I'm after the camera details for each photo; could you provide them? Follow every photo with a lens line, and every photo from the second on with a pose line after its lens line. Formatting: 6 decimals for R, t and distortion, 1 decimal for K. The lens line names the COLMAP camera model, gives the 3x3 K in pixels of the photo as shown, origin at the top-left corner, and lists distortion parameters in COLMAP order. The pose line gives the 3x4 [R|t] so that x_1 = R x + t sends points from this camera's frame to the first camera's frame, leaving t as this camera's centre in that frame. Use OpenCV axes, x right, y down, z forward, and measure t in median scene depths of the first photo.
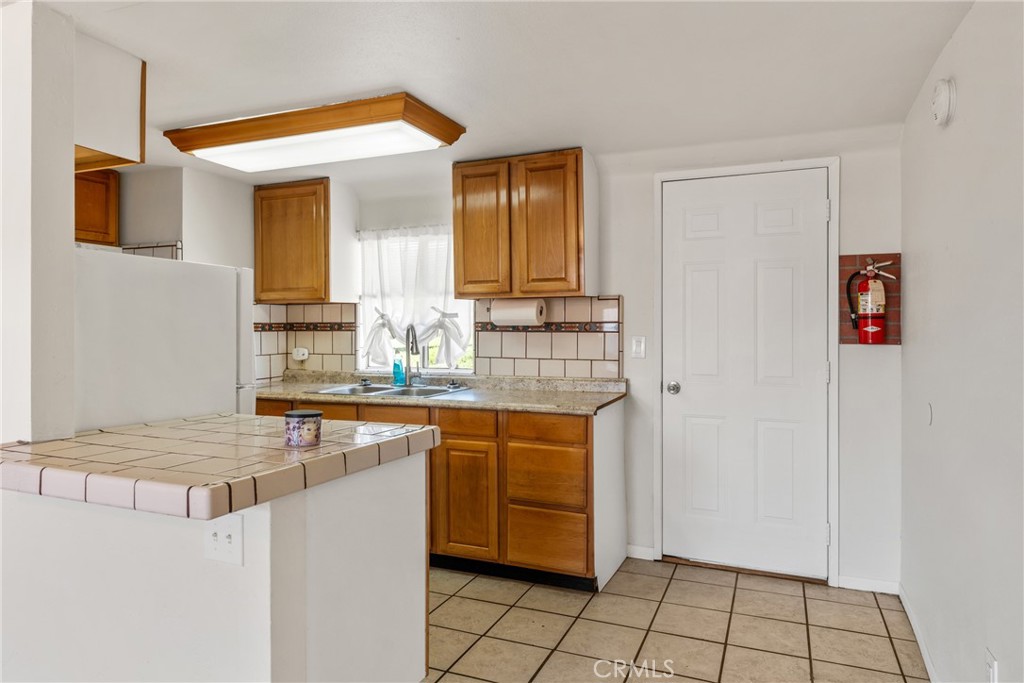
lens RADIAL K [[648.7, 0, 510.0], [0, 648.7, 336.7], [0, 0, 1]] dist [-0.004876, 0.000906]
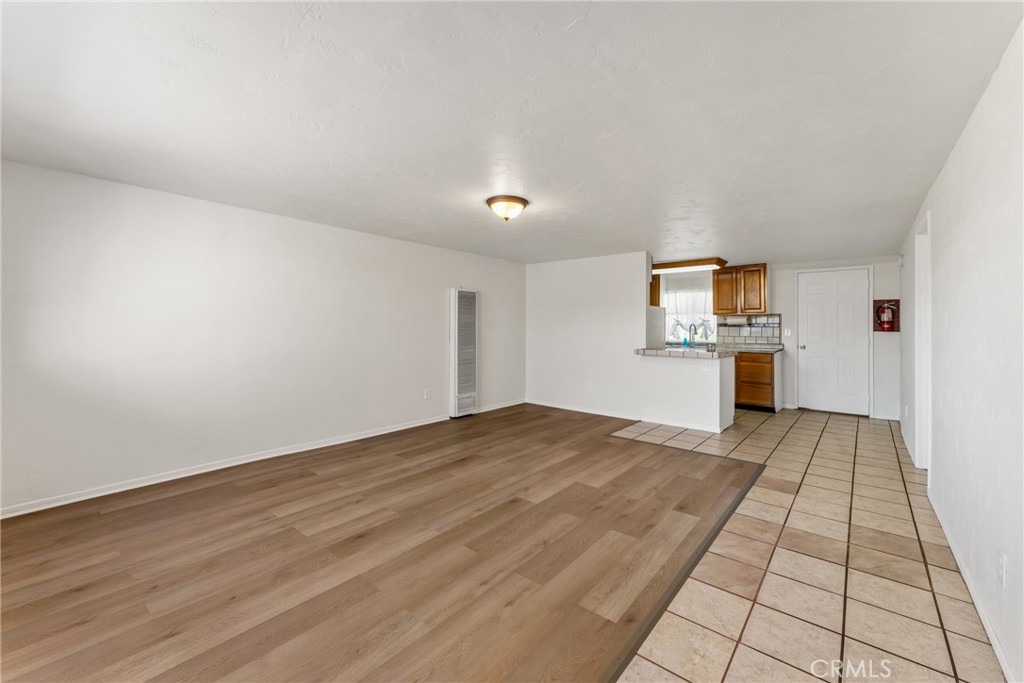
lens RADIAL K [[413.8, 0, 507.6], [0, 413.8, 325.4], [0, 0, 1]] dist [-0.004055, -0.000270]
pose [[0.951192, 0.007202, -0.308517, -0.396983], [-0.013869, 0.999715, -0.019422, 0.036550], [0.308289, 0.022753, 0.951021, -1.051164]]
